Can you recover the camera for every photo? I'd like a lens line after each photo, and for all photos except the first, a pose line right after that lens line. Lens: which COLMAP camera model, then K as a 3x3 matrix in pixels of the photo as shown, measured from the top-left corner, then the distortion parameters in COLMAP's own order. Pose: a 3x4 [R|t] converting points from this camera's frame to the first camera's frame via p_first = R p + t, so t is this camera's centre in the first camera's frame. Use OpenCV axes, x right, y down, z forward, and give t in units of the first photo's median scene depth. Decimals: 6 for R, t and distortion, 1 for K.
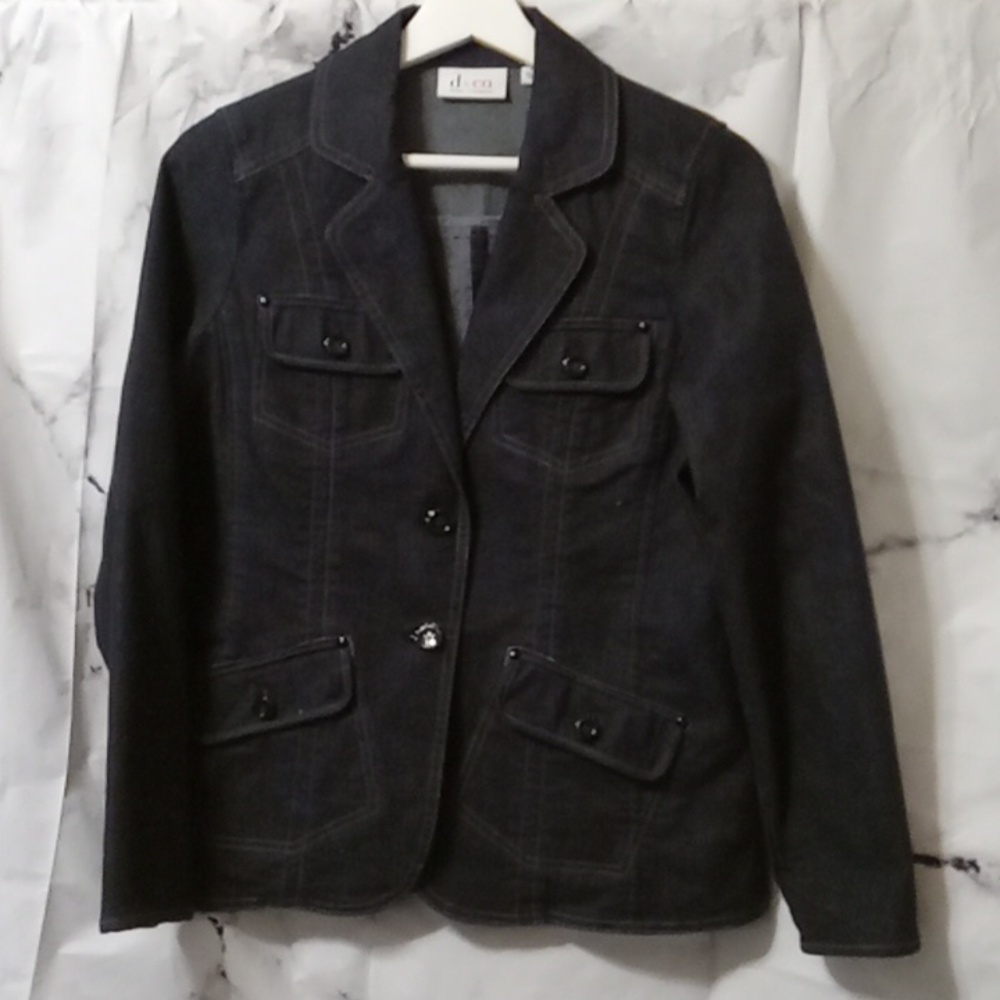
lens RADIAL K [[1713.7, 0, 500.0], [0, 1713.7, 500.0], [0, 0, 1]] dist [0.067444, -0.291511]
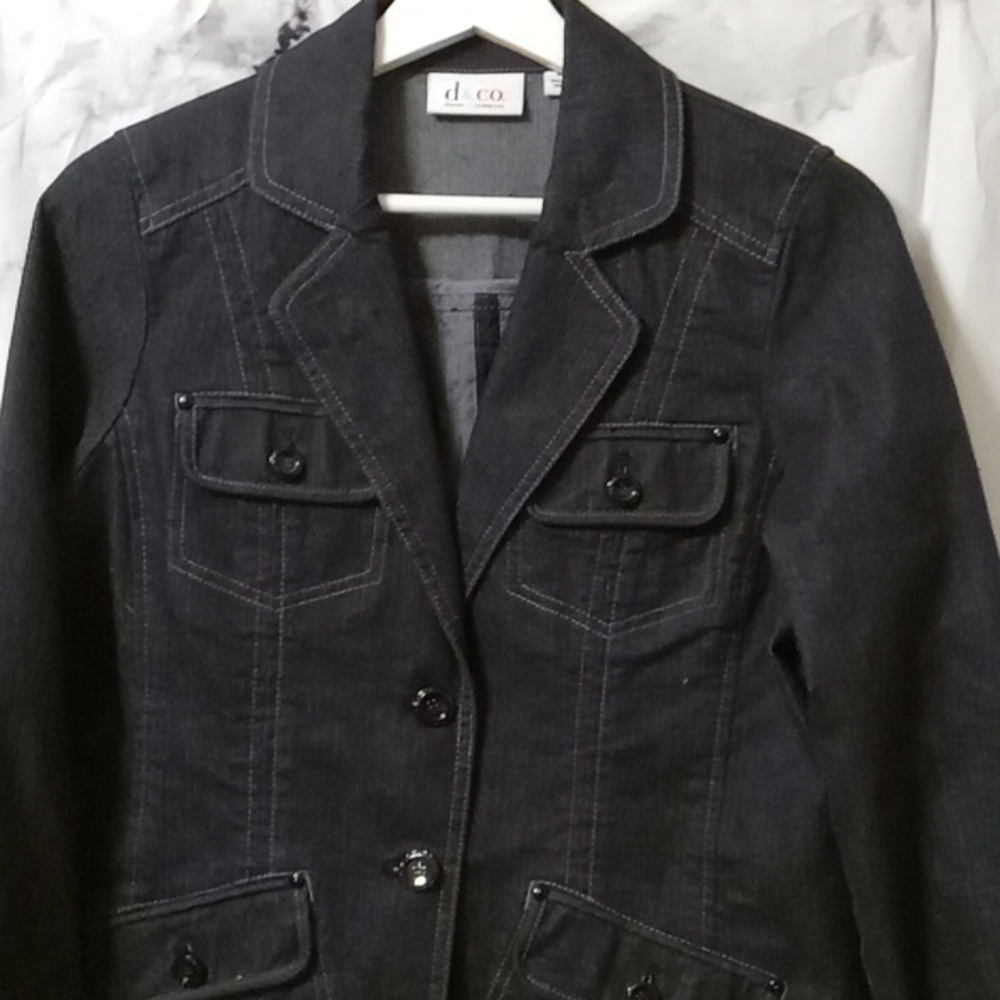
lens RADIAL K [[1713.7, 0, 500.0], [0, 1713.7, 500.0], [0, 0, 1]] dist [0.067444, -0.291511]
pose [[0.999809, -0.006494, 0.018425, -0.020043], [0.006710, 0.999909, -0.011687, -0.064983], [-0.018348, 0.011808, 0.999762, 0.285692]]
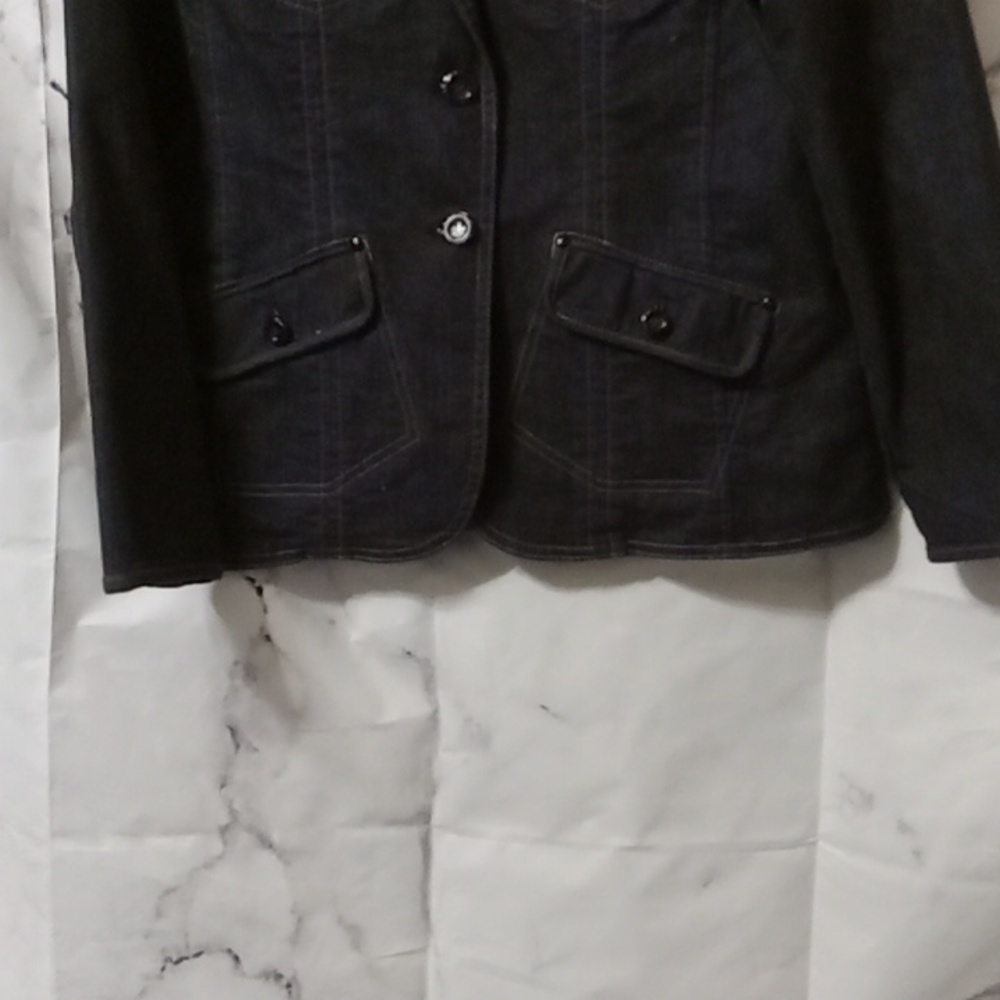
lens RADIAL K [[1713.7, 0, 500.0], [0, 1713.7, 500.0], [0, 0, 1]] dist [0.067444, -0.291511]
pose [[0.992627, -0.076657, -0.093893, 0.047322], [0.090315, 0.984381, 0.151121, 0.085344], [0.080842, -0.158486, 0.984046, 0.155606]]
